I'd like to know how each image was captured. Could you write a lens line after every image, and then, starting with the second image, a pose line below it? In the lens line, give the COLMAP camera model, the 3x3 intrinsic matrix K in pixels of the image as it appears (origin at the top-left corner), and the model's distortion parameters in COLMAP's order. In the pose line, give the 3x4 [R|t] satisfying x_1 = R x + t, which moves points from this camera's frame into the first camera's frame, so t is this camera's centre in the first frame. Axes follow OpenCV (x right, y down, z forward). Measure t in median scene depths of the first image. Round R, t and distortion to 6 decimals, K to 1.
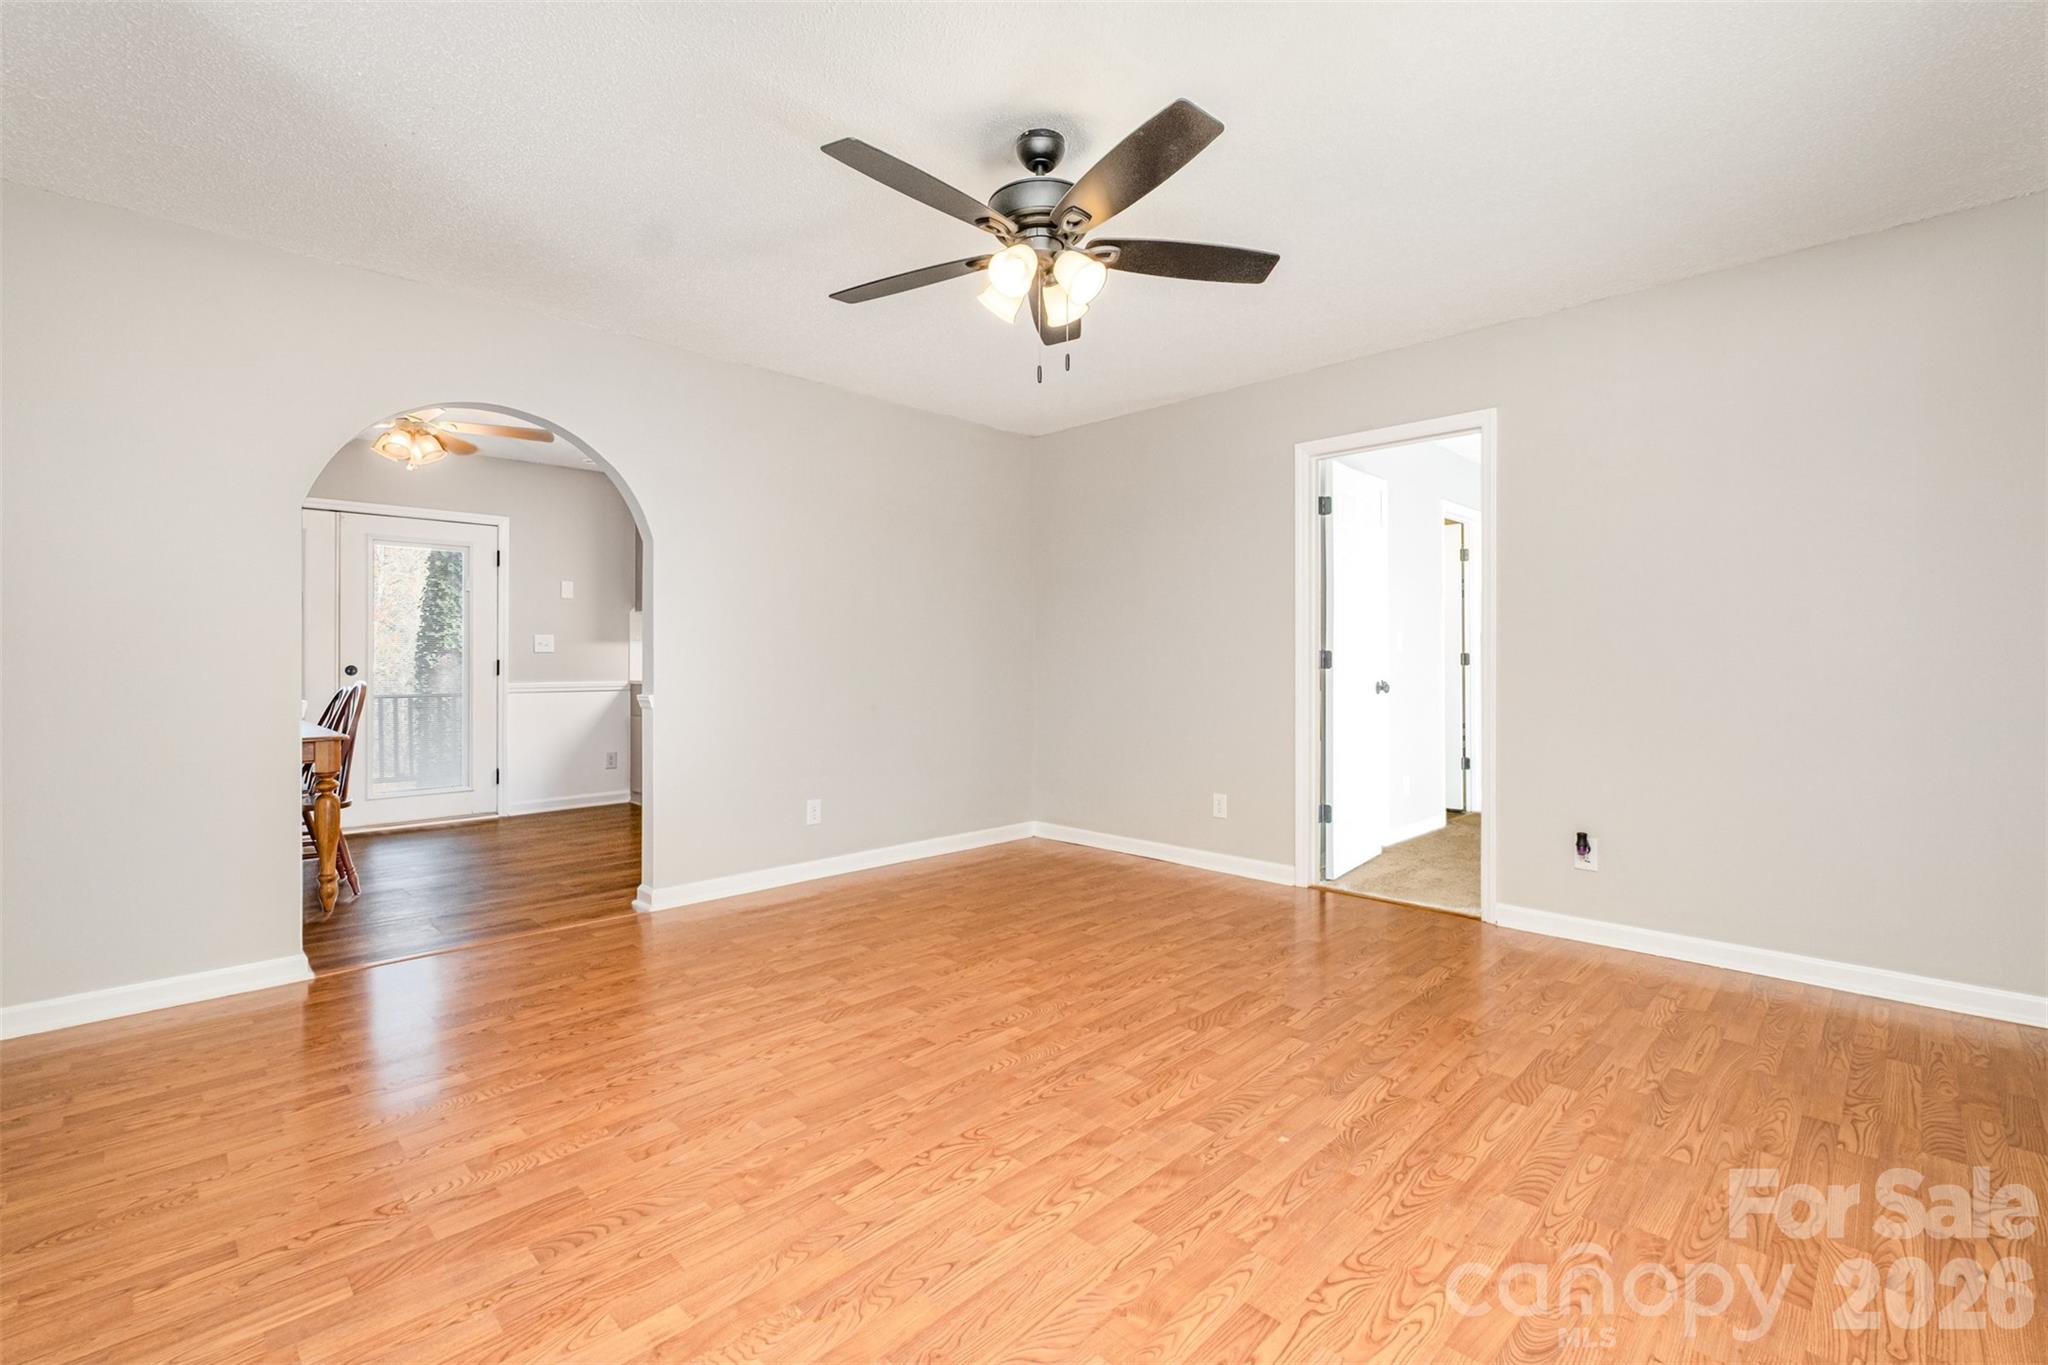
lens RADIAL K [[904.0, 0, 1003.7], [0, 904.0, 674.0], [0, 0, 1]] dist [-0.002266, 0.000691]
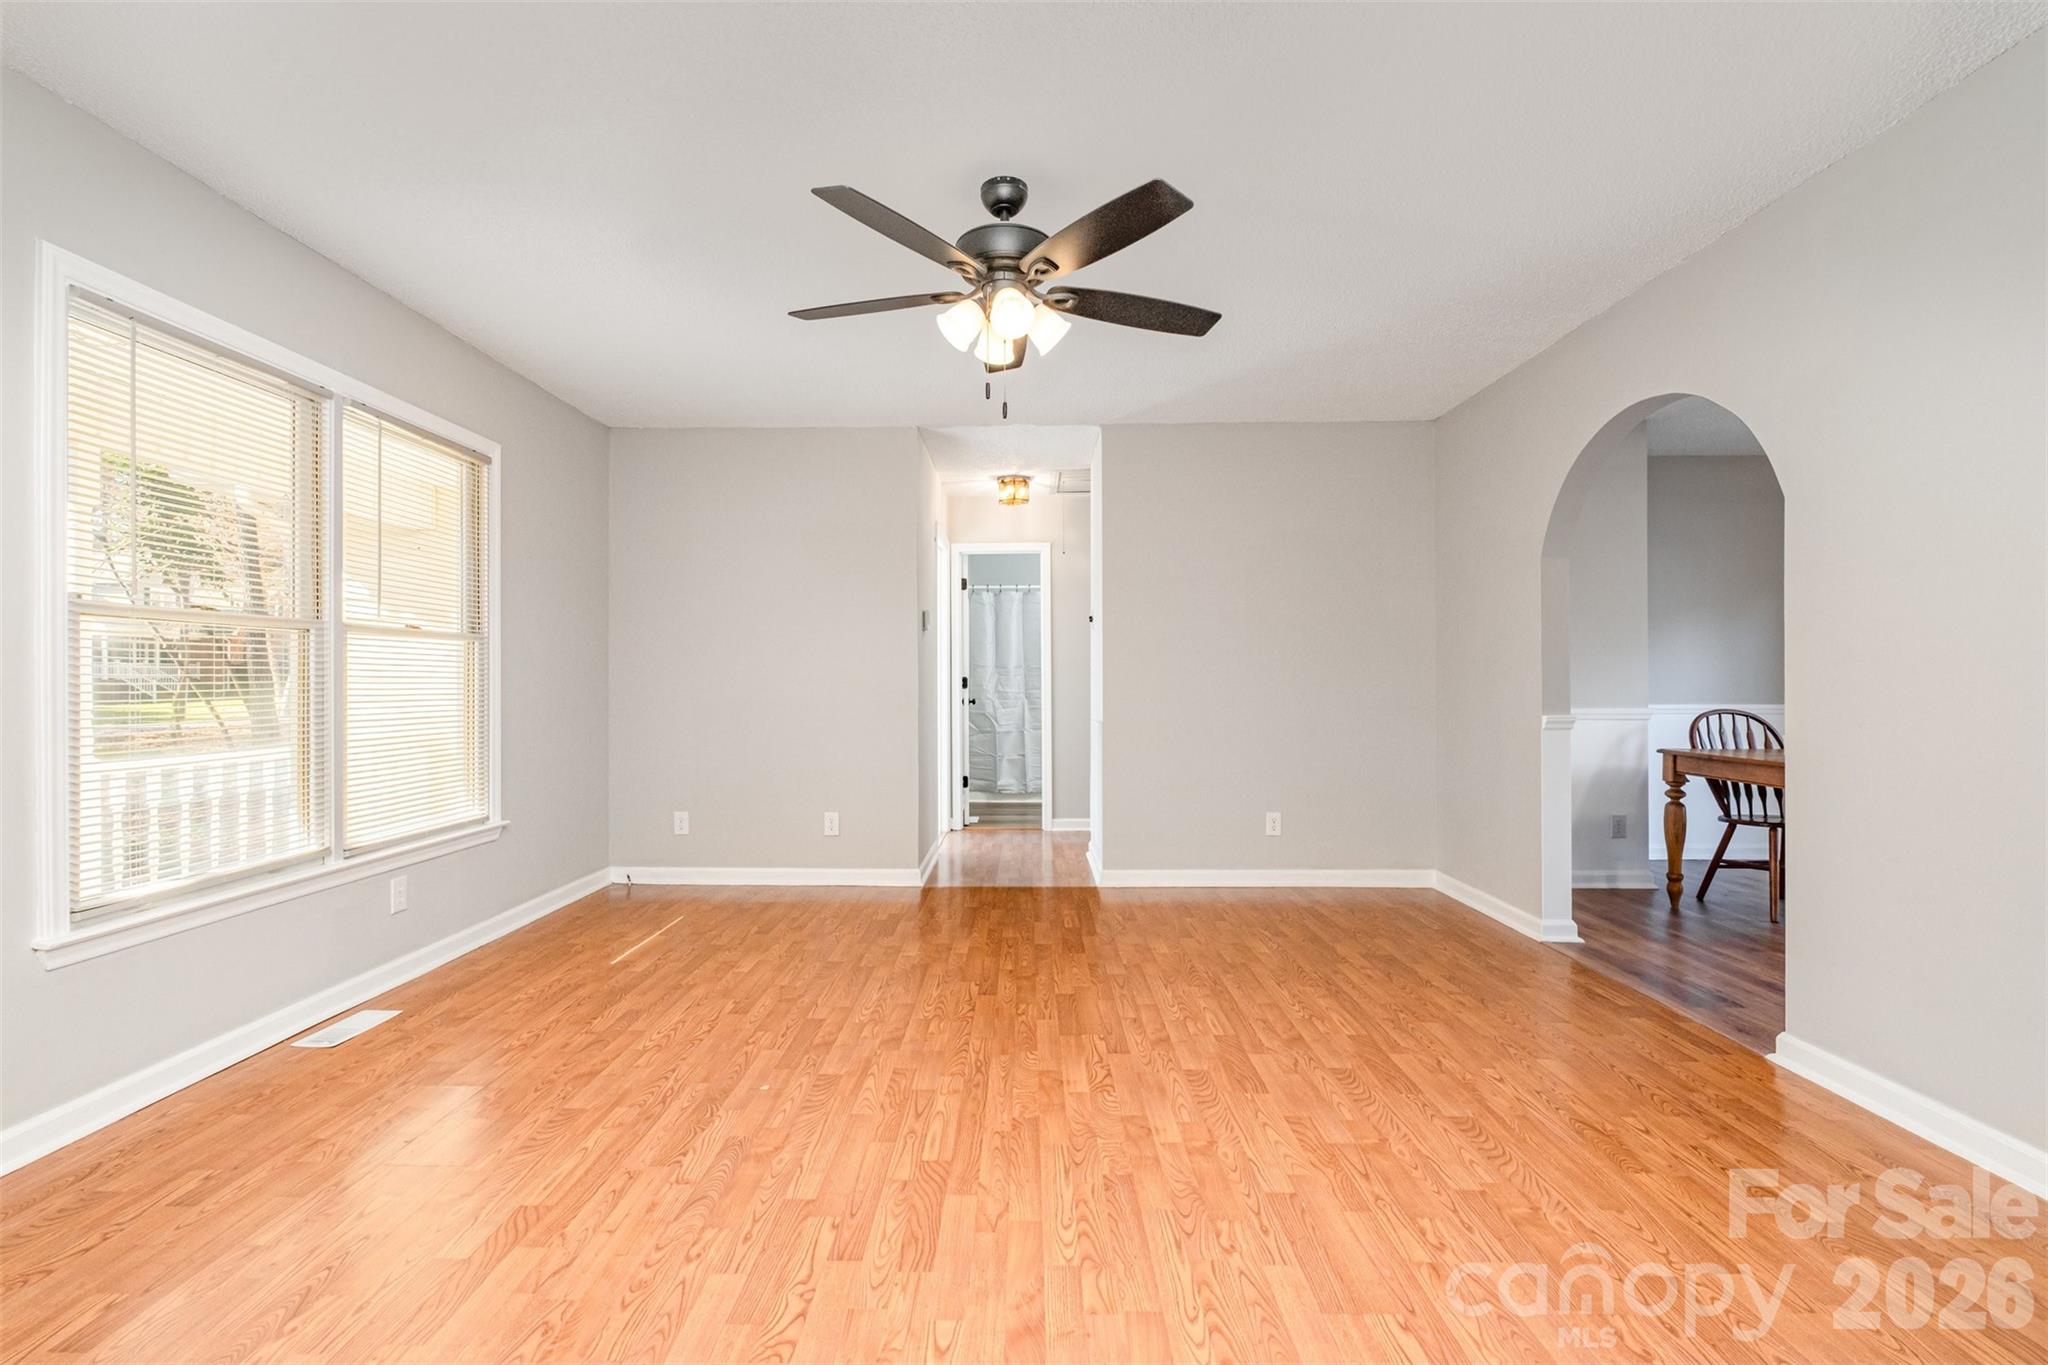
lens RADIAL K [[904.0, 0, 1005.5], [0, 904.0, 679.0], [0, 0, 1]] dist [-0.002266, 0.000691]
pose [[-0.720722, -0.001379, -0.693223, 0.716206], [-0.009306, 0.999927, 0.007686, -0.024579], [0.693162, 0.011990, -0.720682, 1.636185]]
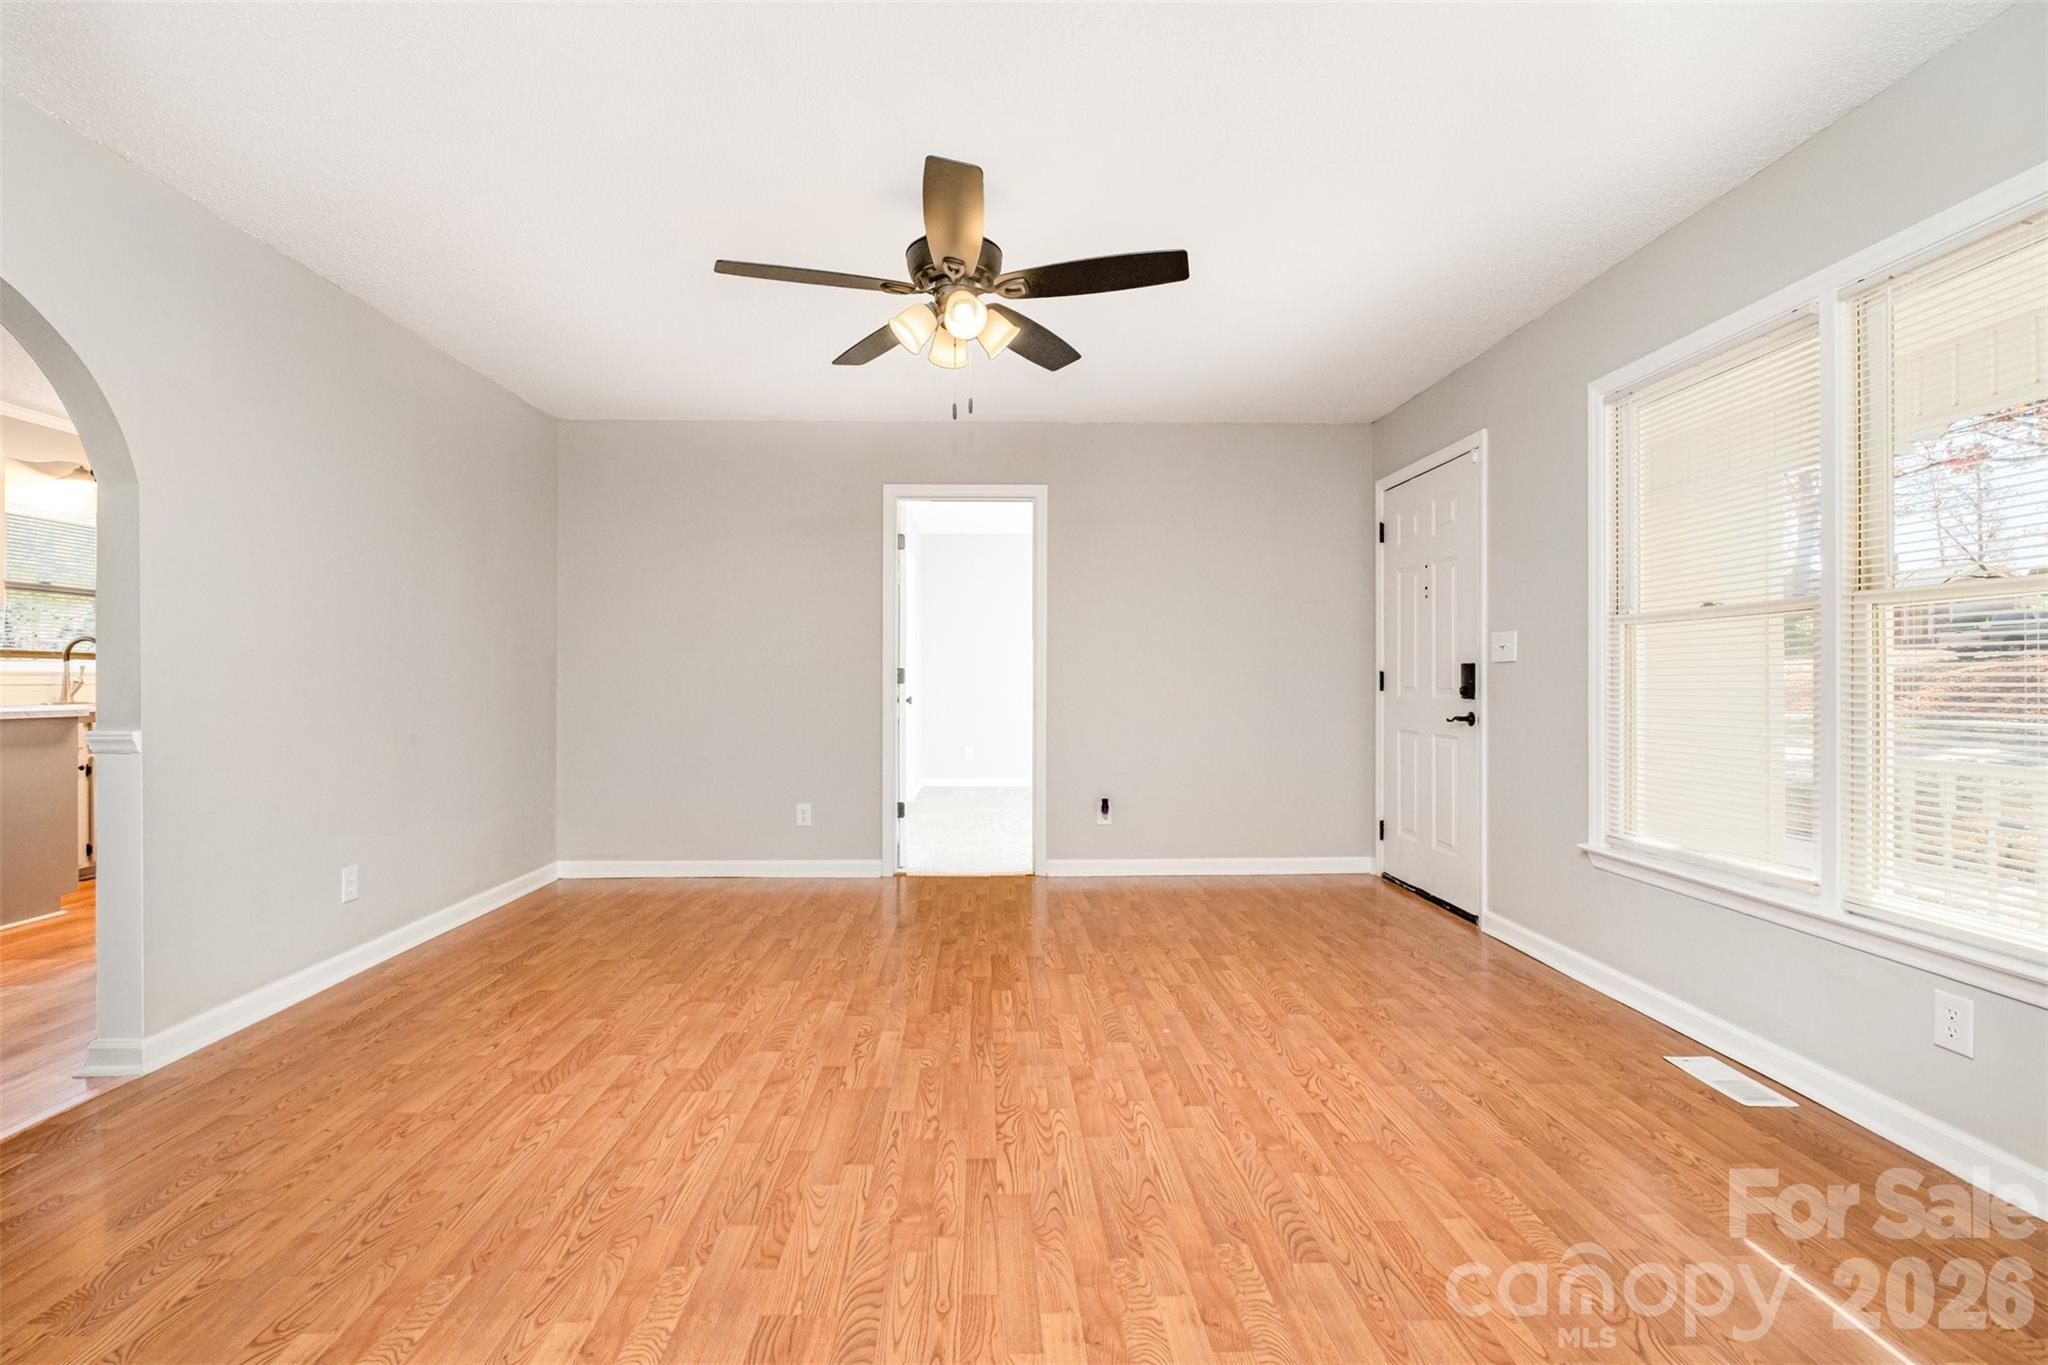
lens RADIAL K [[904.0, 0, 1009.8], [0, 904.0, 681.1], [0, 0, 1]] dist [-0.002266, 0.000691]
pose [[0.682426, -0.003126, 0.730948, -0.659321], [0.011046, 0.999921, -0.006037, -0.000017], [-0.730871, 0.012194, 0.682407, 0.195245]]
